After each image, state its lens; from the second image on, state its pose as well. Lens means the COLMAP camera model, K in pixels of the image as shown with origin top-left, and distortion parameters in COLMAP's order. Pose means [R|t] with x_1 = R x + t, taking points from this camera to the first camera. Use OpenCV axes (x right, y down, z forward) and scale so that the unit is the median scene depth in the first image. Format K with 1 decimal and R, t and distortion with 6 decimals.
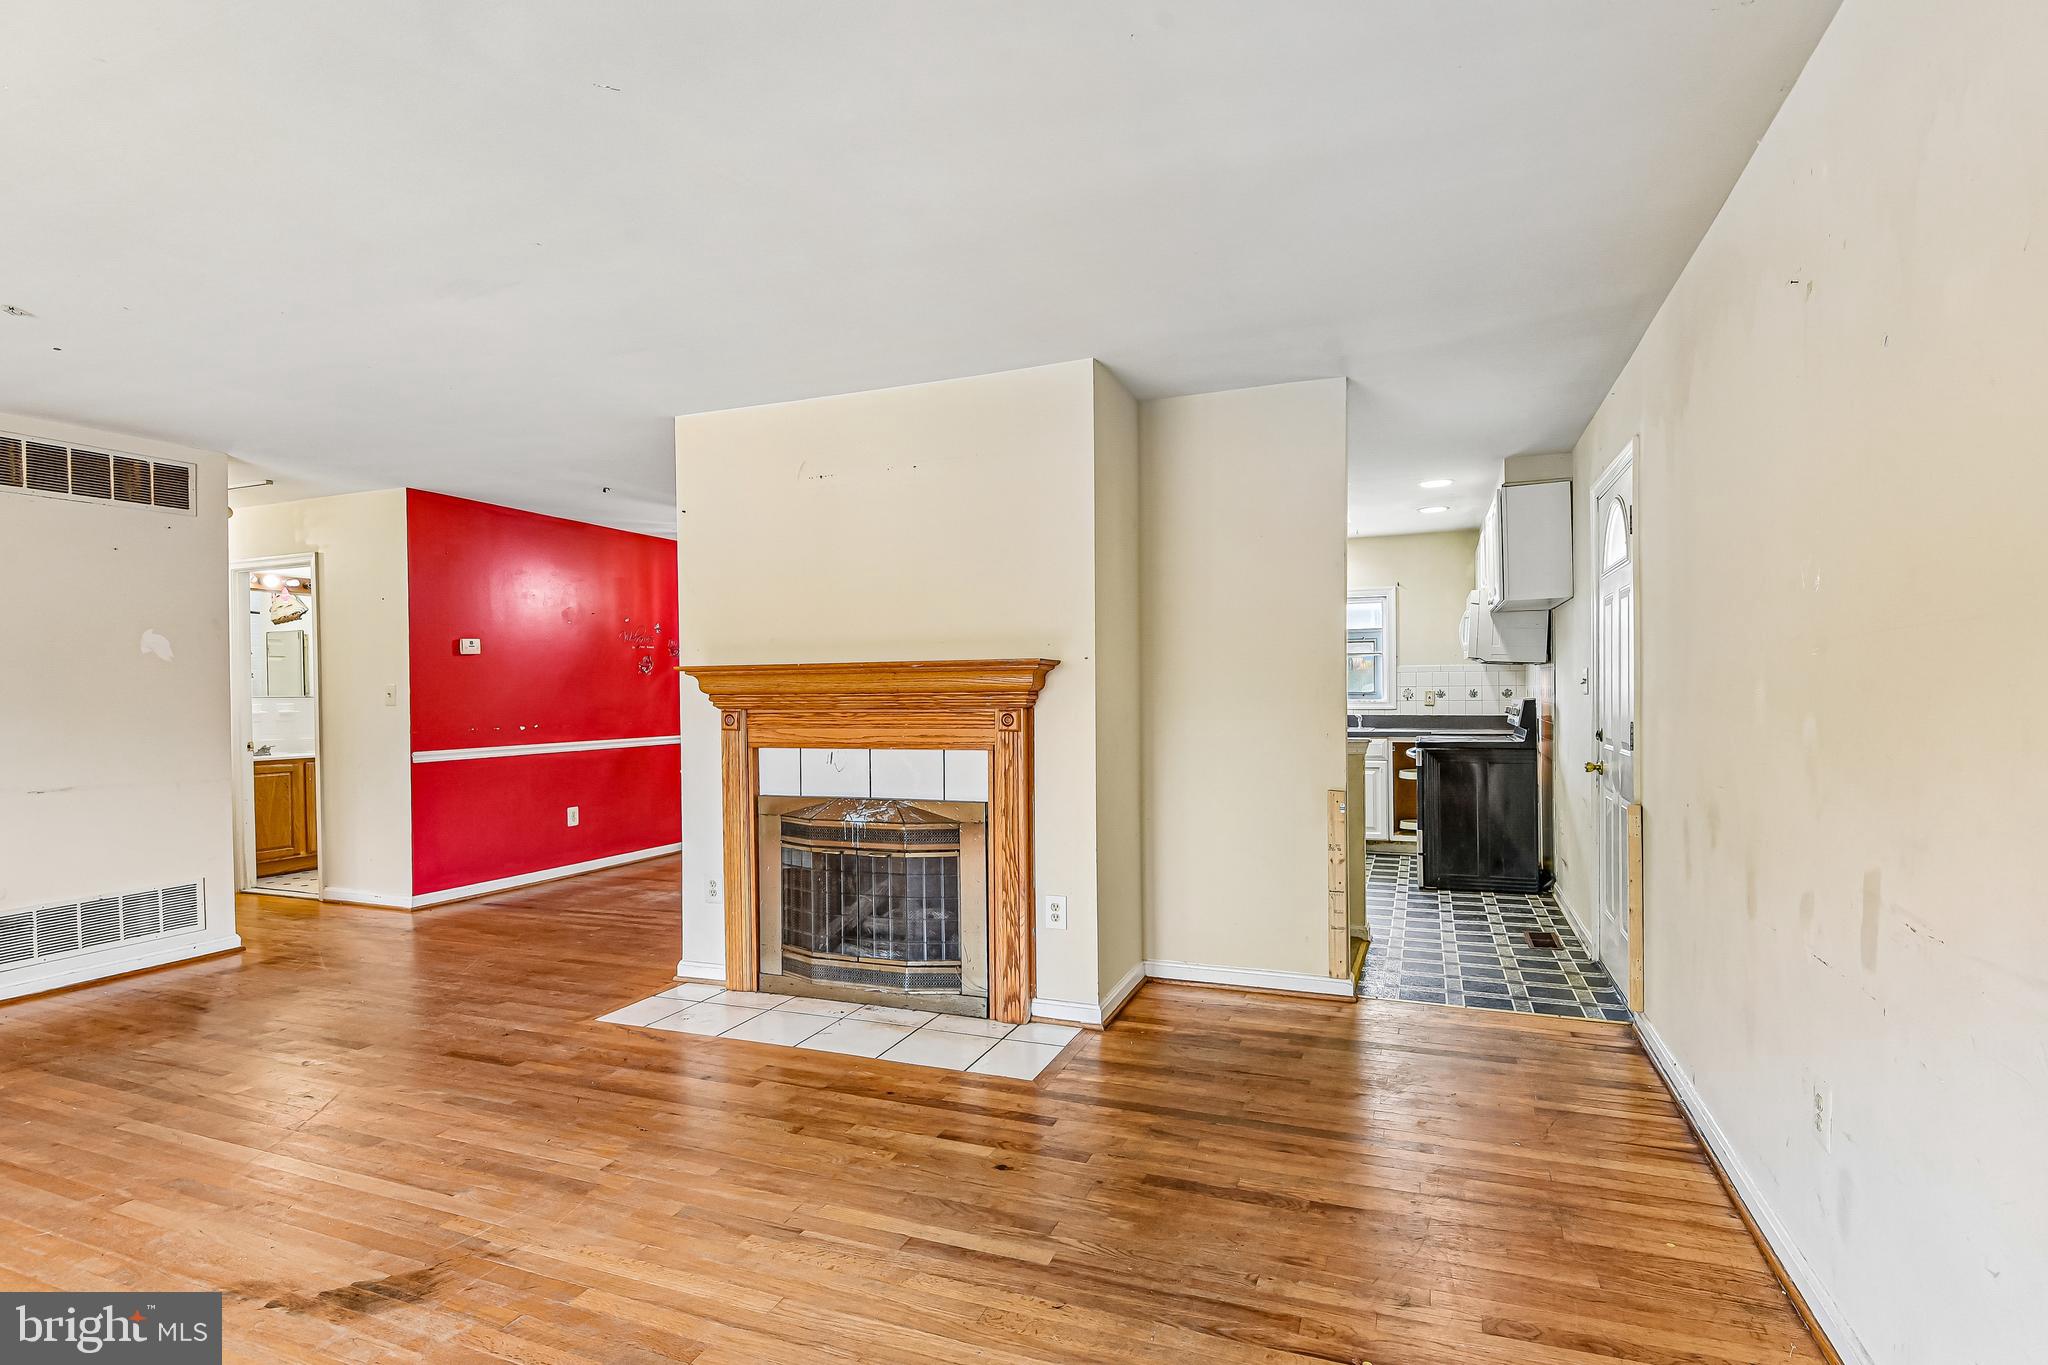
lens RADIAL K [[978.5, 0, 989.2], [0, 978.5, 698.9], [0, 0, 1]] dist [-0.000181, -0.009766]
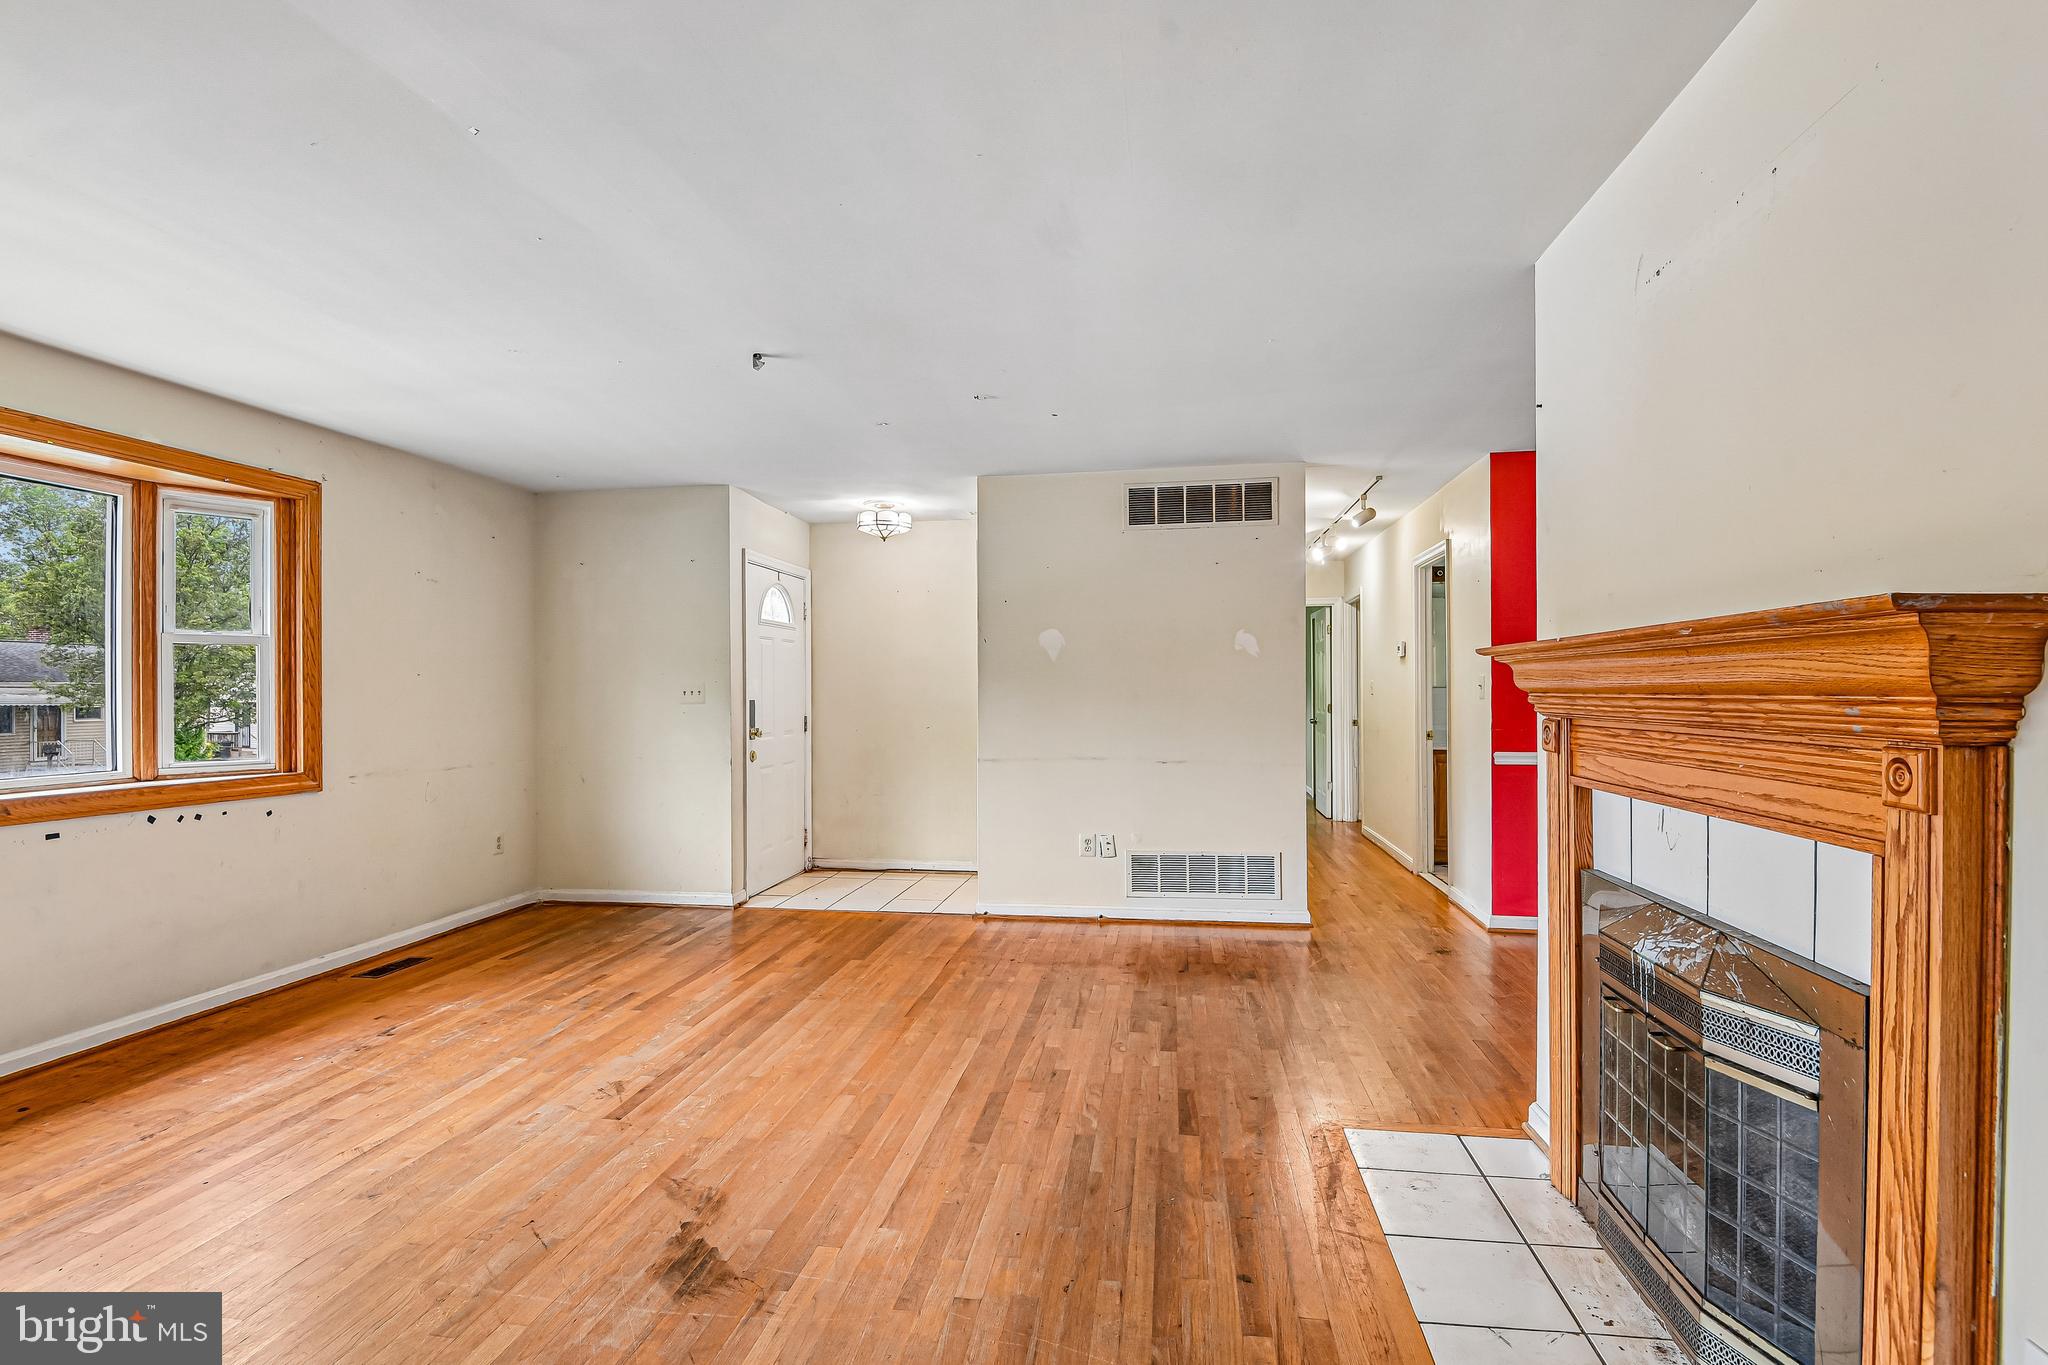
lens RADIAL K [[978.5, 0, 1007.8], [0, 978.5, 697.3], [0, 0, 1]] dist [-0.000181, -0.009766]
pose [[0.256710, 0.015665, -0.966362, 0.186455], [-0.005926, 0.999875, 0.014634, -0.006530], [0.966470, 0.001970, 0.256770, 0.429642]]
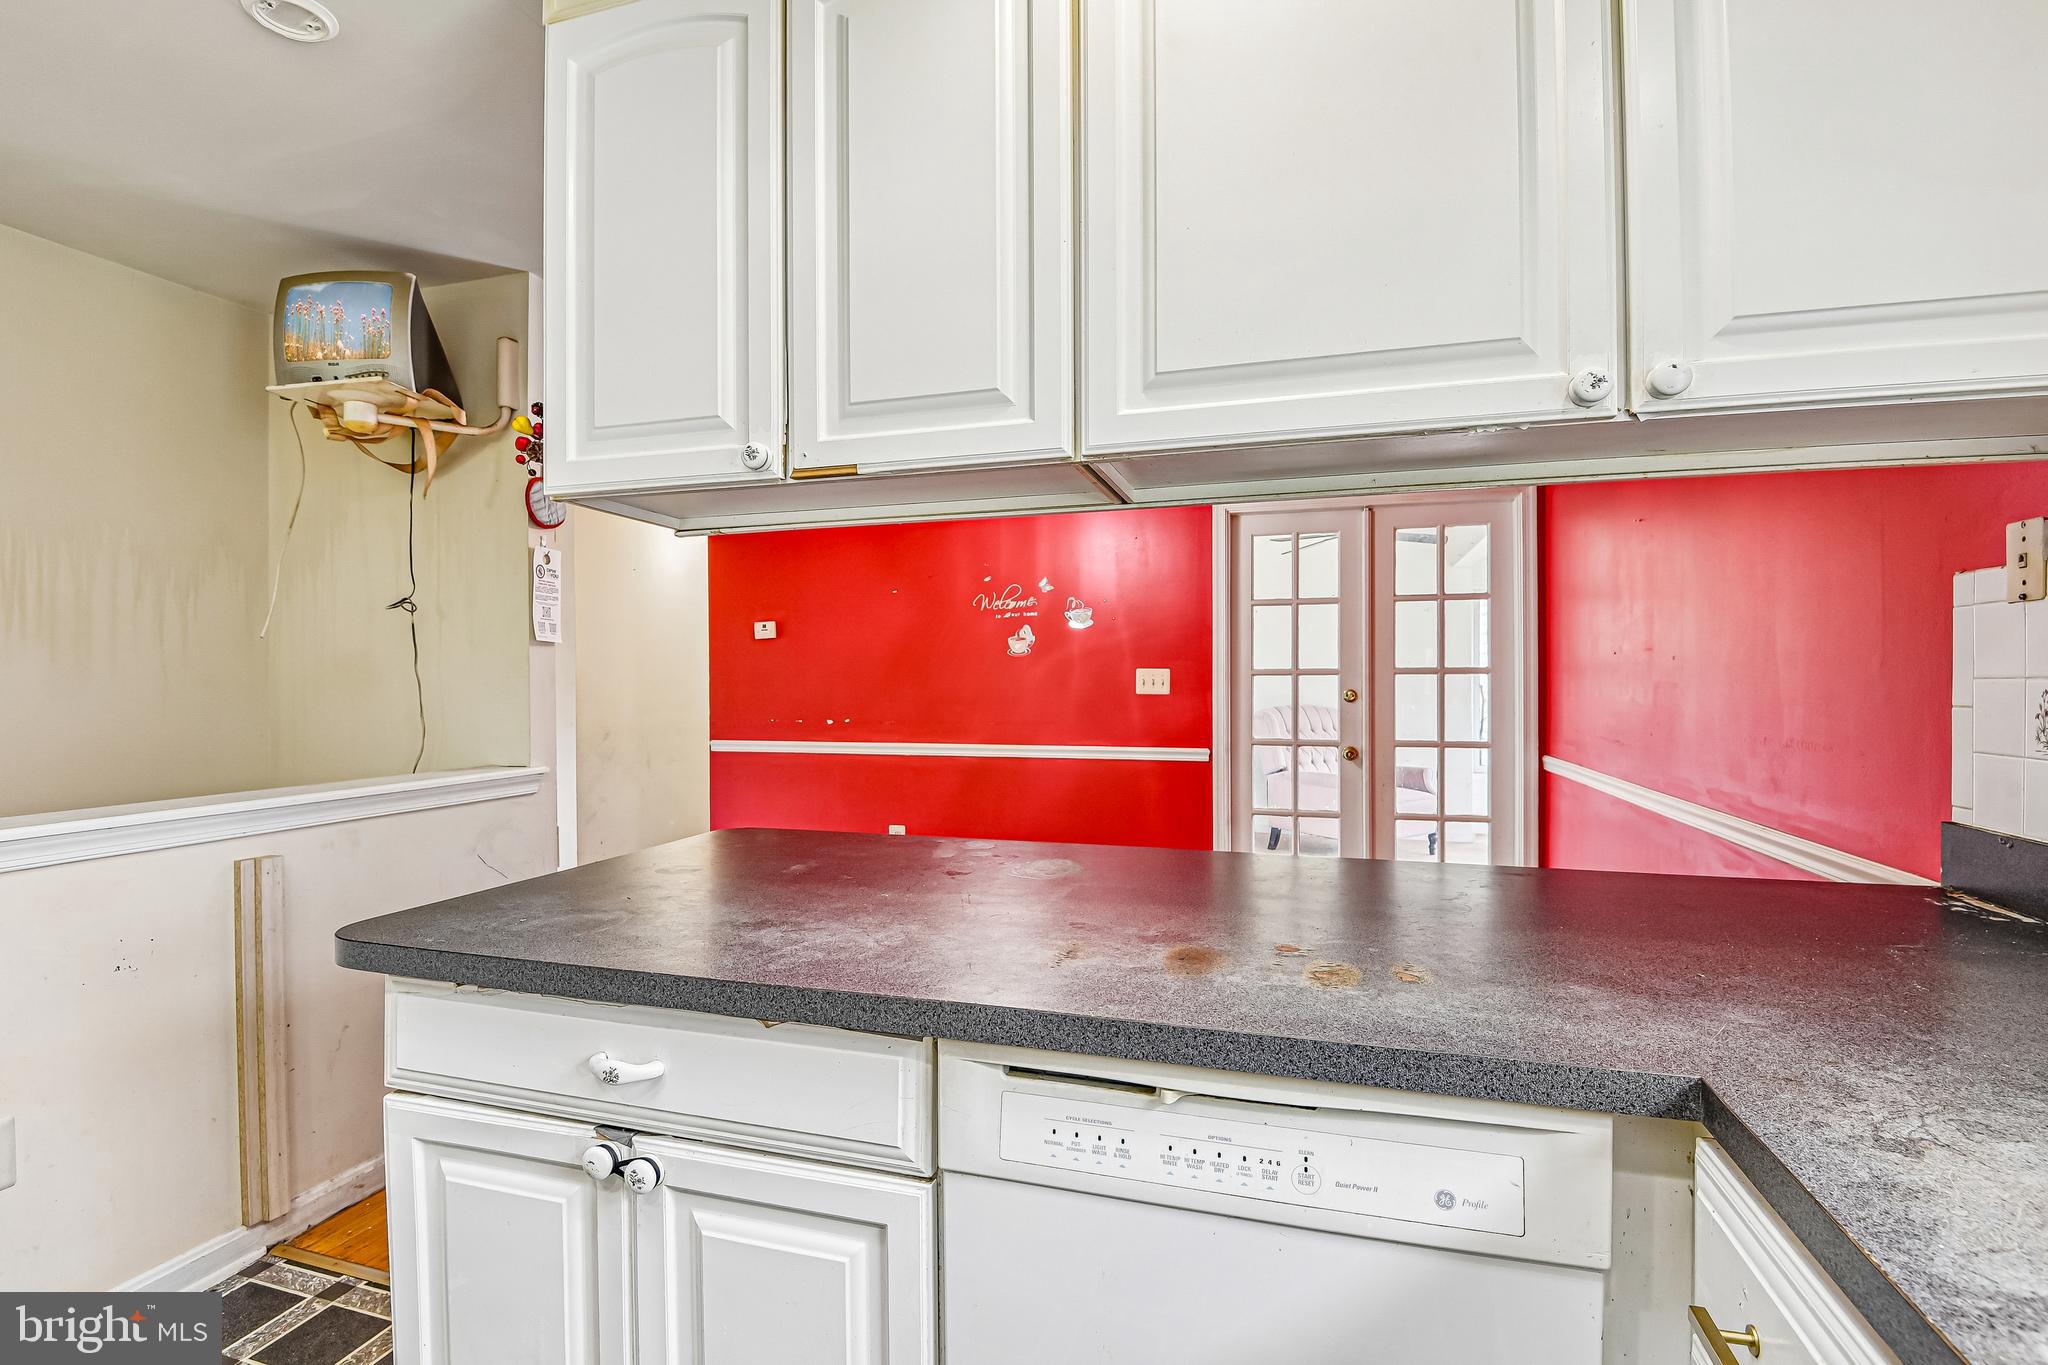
lens RADIAL K [[978.5, 0, 1009.2], [0, 978.5, 682.0], [0, 0, 1]] dist [-0.000181, -0.009766]
pose [[0.111222, 0.007411, -0.993768, 0.513547], [-0.005791, 0.999960, 0.006809, -0.016204], [0.993779, 0.004997, 0.111261, 1.464051]]
